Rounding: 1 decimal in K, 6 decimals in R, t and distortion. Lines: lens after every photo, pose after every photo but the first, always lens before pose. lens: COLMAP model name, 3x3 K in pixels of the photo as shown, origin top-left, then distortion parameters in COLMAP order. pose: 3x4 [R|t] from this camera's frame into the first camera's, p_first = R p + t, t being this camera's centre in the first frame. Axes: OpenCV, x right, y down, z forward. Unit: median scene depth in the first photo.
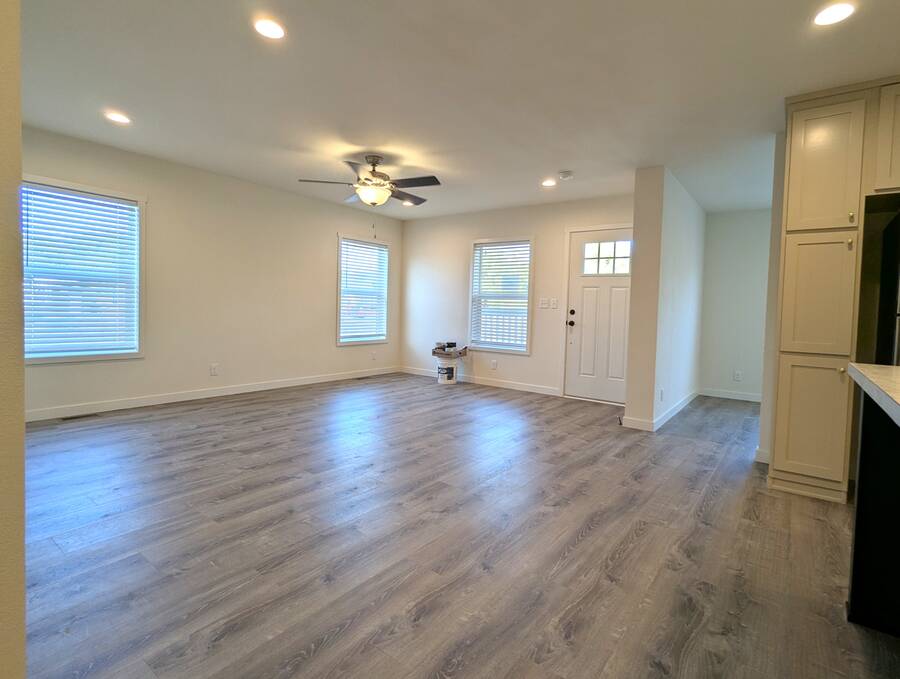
lens RADIAL K [[453.2, 0, 450.8], [0, 453.2, 324.1], [0, 0, 1]] dist [0.000915, 0.000106]
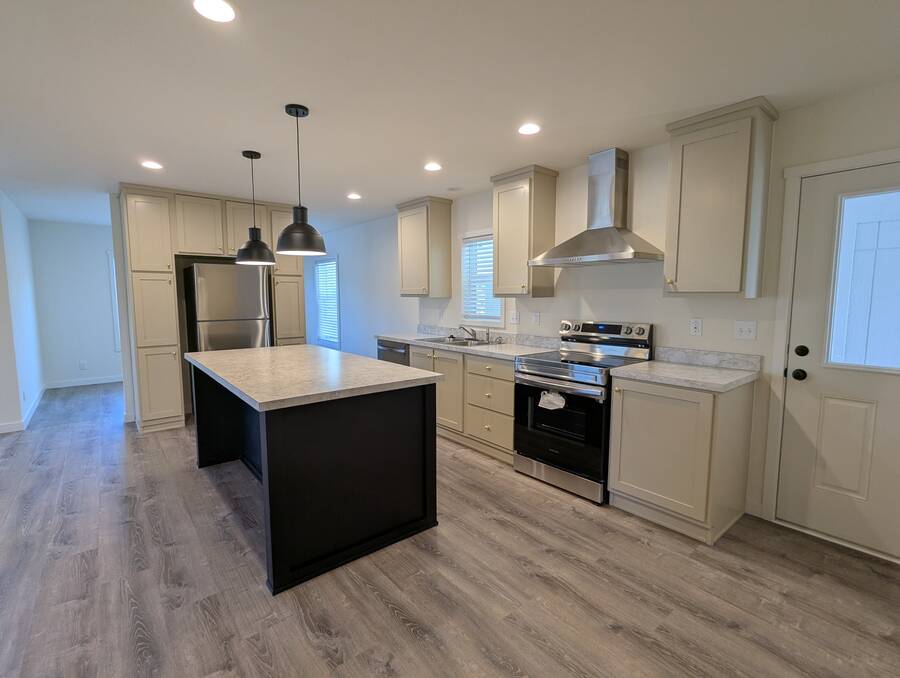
lens RADIAL K [[424.8, 0, 450.0], [0, 424.8, 339.0], [0, 0, 1]] dist [0.001008, 0.000478]
pose [[0.231549, -0.126266, 0.964594, -0.485457], [0.042228, 0.991911, 0.119705, -0.107182], [-0.971906, 0.013015, 0.235008, -0.438343]]
